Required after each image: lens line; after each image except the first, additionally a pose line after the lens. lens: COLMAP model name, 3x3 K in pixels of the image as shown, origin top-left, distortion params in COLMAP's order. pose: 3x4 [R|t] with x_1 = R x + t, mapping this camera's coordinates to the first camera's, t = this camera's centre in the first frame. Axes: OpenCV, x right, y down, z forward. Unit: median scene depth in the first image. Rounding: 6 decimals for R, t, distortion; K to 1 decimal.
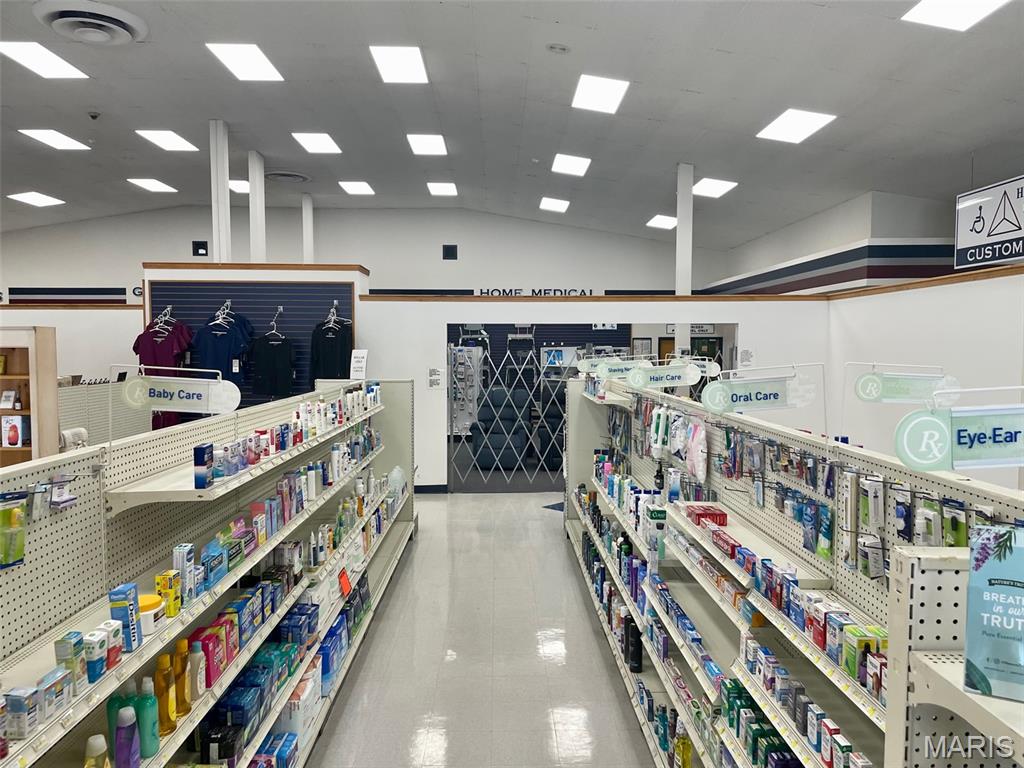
lens RADIAL K [[772.4, 0, 515.2], [0, 772.4, 391.2], [0, 0, 1]] dist [0.070509, -0.091450]
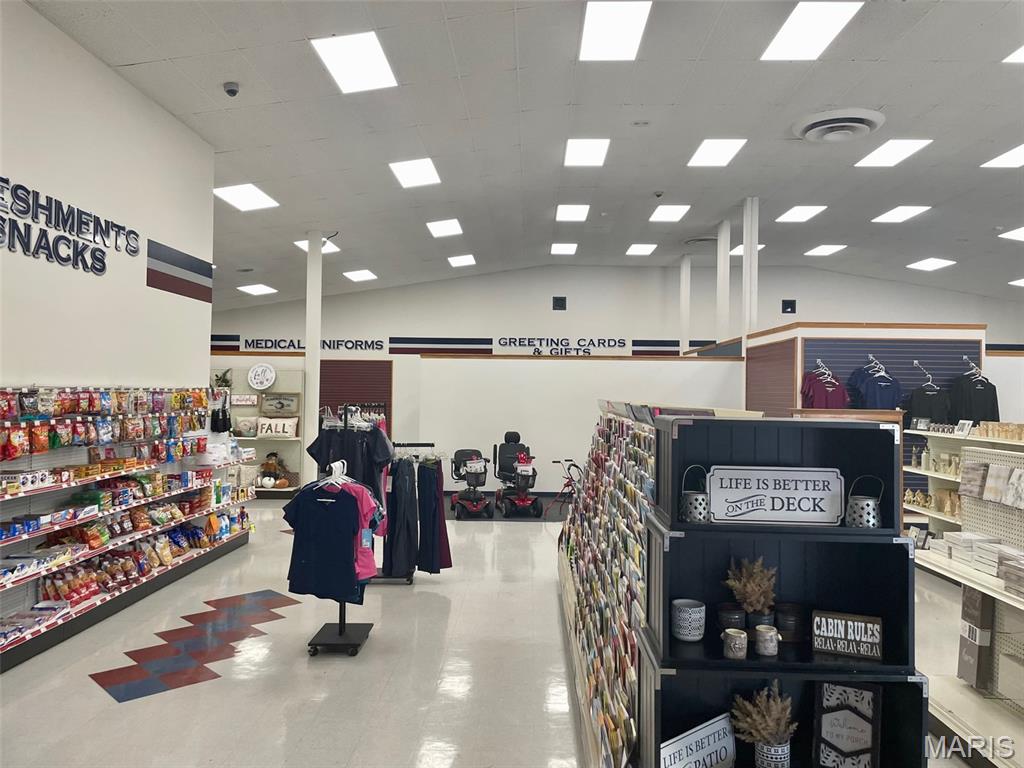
lens RADIAL K [[772.4, 0, 509.9], [0, 772.4, 383.8], [0, 0, 1]] dist [0.070509, -0.091450]
pose [[0.998630, 0.012522, -0.050814, -0.858827], [-0.016017, 0.997491, -0.068963, 0.013861], [0.049823, 0.069683, 0.996324, -0.171151]]
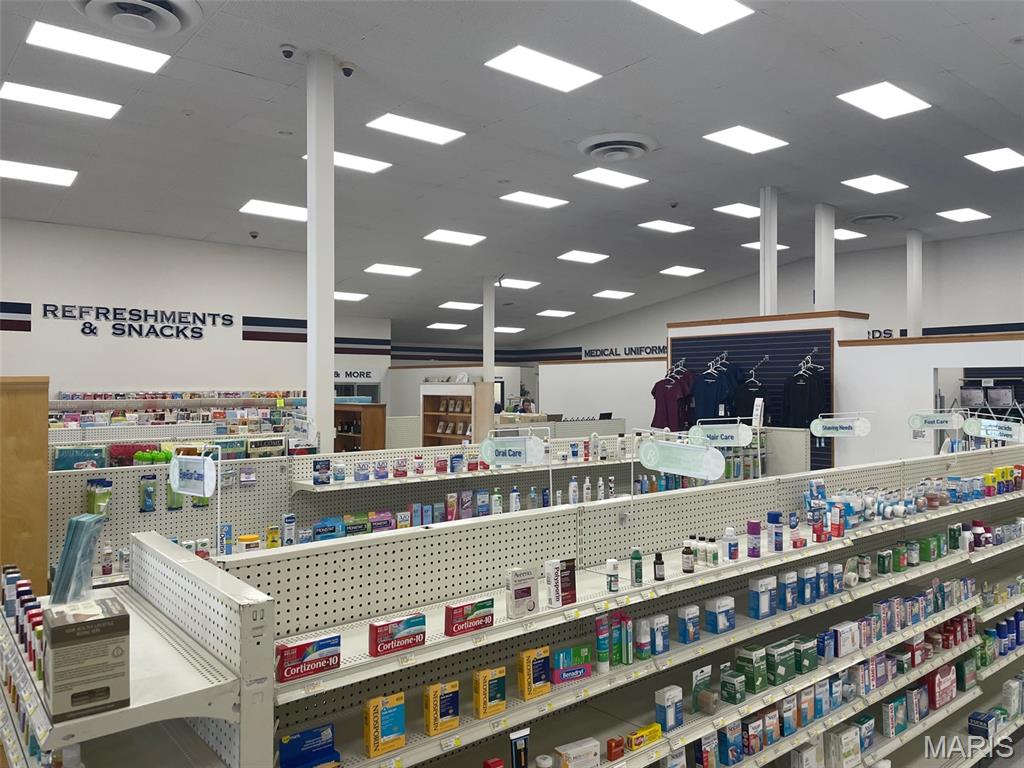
lens RADIAL K [[772.4, 0, 518.9], [0, 772.4, 380.1], [0, 0, 1]] dist [0.070509, -0.091450]
pose [[0.615170, -0.003918, -0.788385, 0.328279], [-0.046750, 0.998047, -0.041438, -0.014765], [0.787007, 0.062348, 0.613785, 0.077817]]
